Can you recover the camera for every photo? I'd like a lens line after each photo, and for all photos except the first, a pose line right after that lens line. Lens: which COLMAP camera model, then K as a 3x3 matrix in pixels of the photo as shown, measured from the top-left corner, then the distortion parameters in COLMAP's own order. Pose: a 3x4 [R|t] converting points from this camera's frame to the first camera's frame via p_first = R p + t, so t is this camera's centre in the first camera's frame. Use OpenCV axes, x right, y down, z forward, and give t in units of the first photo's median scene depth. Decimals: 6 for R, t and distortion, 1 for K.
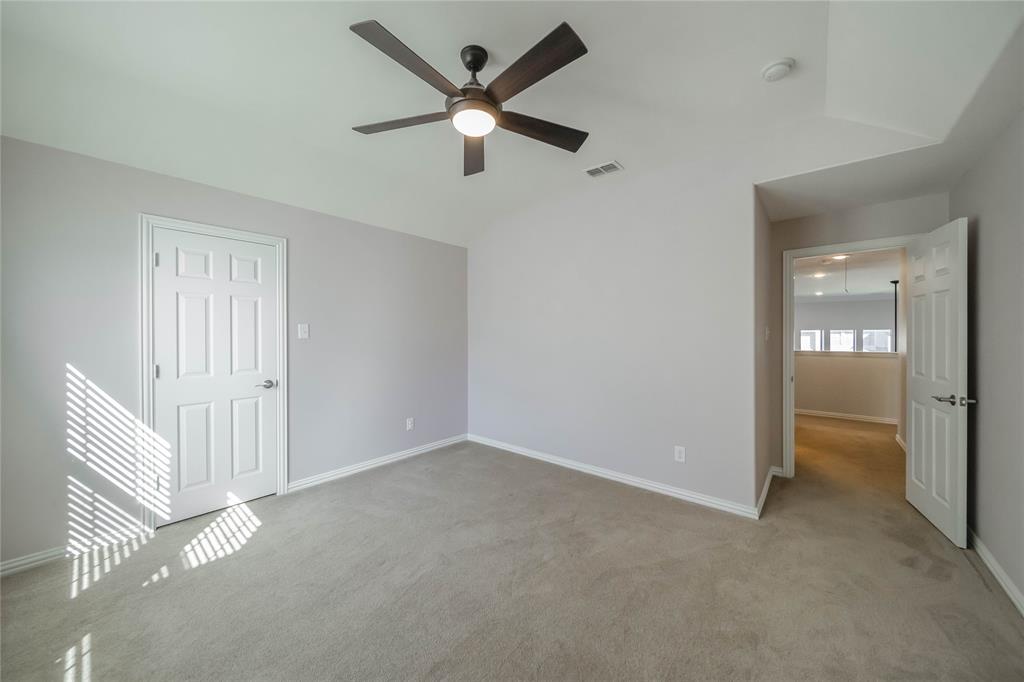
lens RADIAL K [[367.7, 0, 511.4], [0, 367.7, 337.4], [0, 0, 1]] dist [-0.002083, -0.000558]
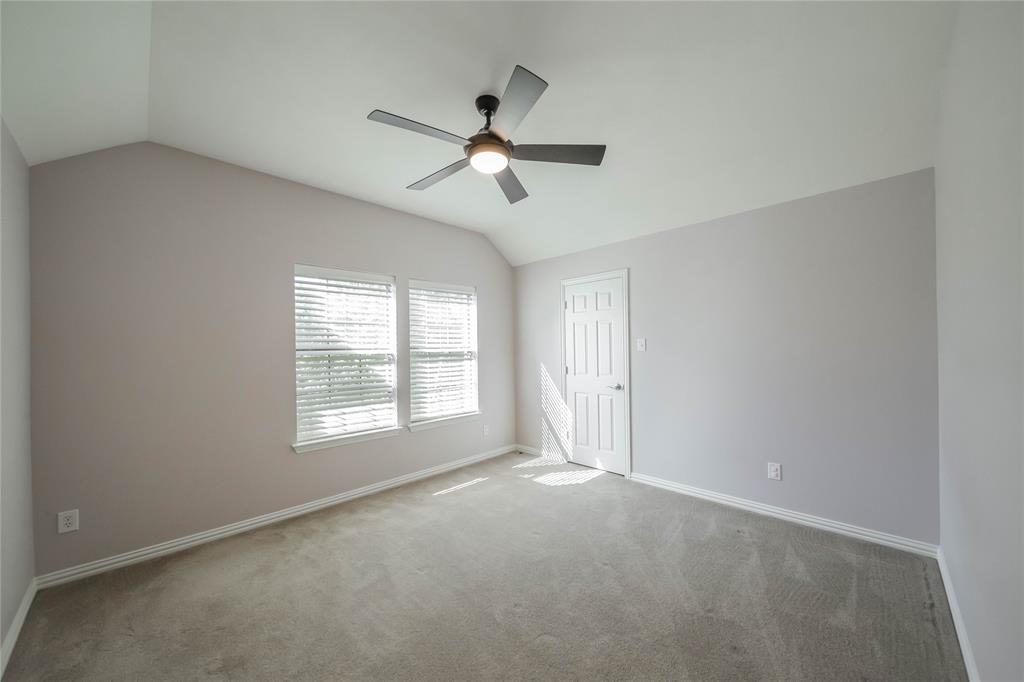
lens RADIAL K [[367.7, 0, 511.4], [0, 367.7, 348.7], [0, 0, 1]] dist [-0.002083, -0.000558]
pose [[-0.091966, -0.001823, -0.995760, 0.724045], [0.006563, 0.999975, -0.002437, -0.005146], [0.995740, -0.006759, -0.091952, 0.842640]]
